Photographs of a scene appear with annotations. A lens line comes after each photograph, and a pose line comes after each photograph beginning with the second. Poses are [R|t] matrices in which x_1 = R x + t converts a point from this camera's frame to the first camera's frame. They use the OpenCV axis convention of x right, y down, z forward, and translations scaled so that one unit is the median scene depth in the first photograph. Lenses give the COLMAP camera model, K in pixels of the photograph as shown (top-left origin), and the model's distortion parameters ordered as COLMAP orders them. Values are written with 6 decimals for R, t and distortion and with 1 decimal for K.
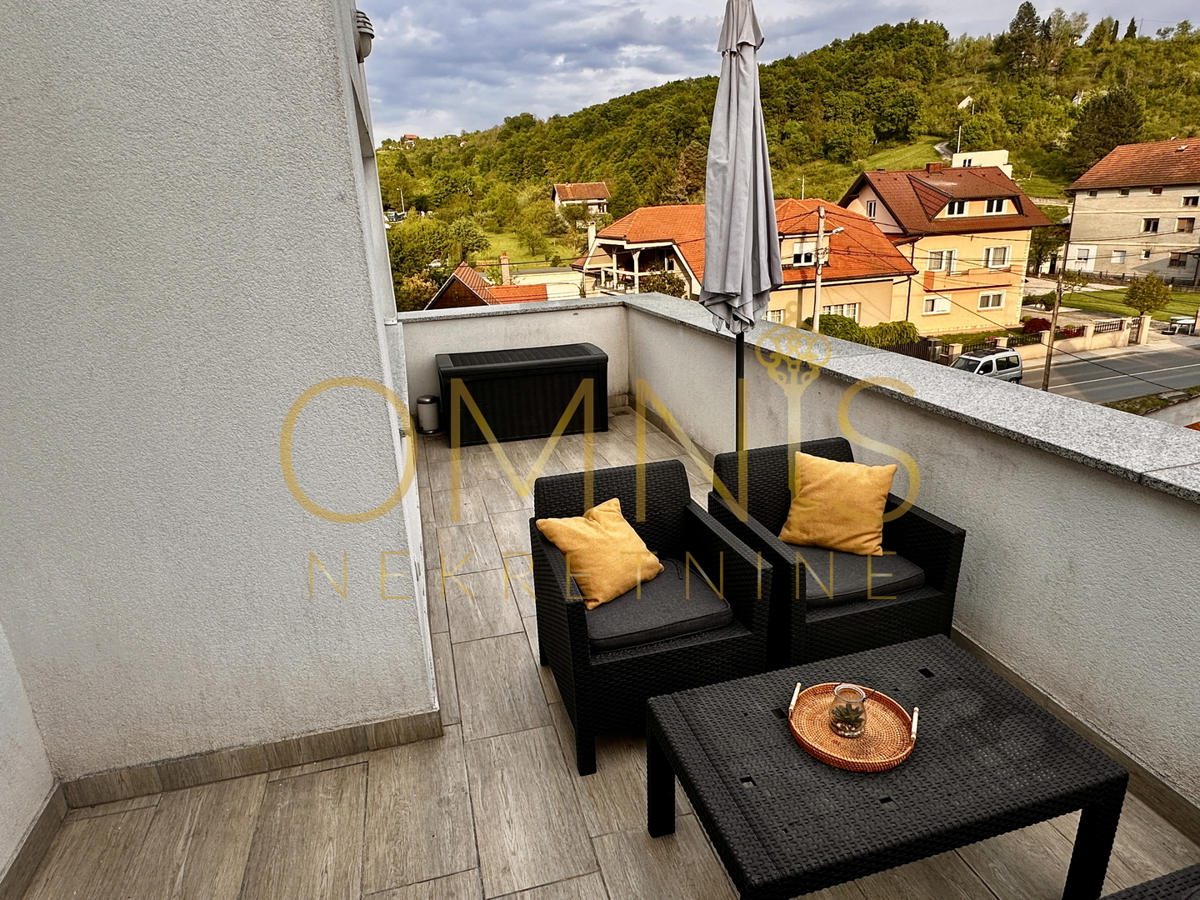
lens RADIAL K [[731.3, 0, 600.3], [0, 731.3, 450.8], [0, 0, 1]] dist [0.001561, 0.004091]
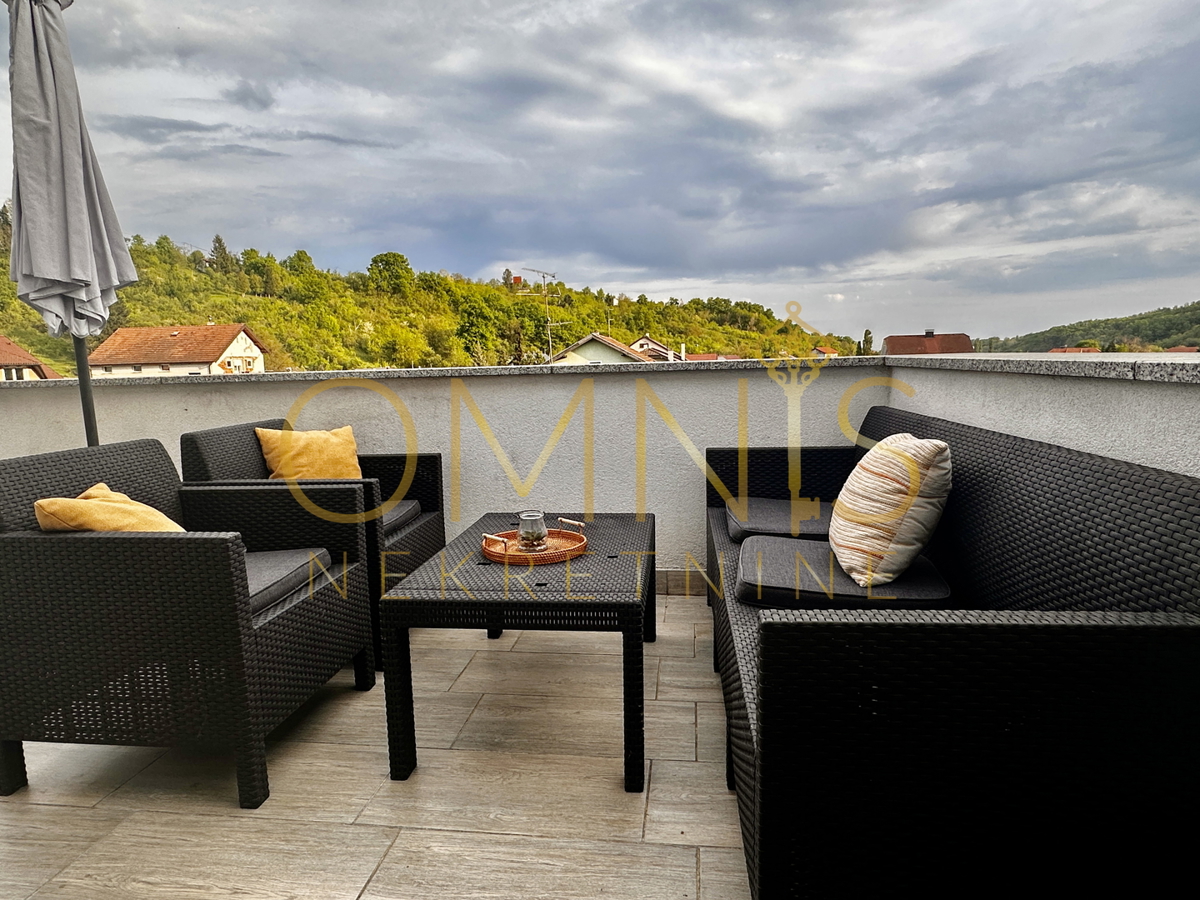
lens RADIAL K [[731.3, 0, 596.3], [0, 731.3, 446.6], [0, 0, 1]] dist [0.001561, 0.004091]
pose [[0.387040, -0.076271, 0.918903, -0.370849], [0.299981, 0.952773, -0.047269, 0.175258], [-0.871901, 0.293948, 0.391641, 0.243293]]
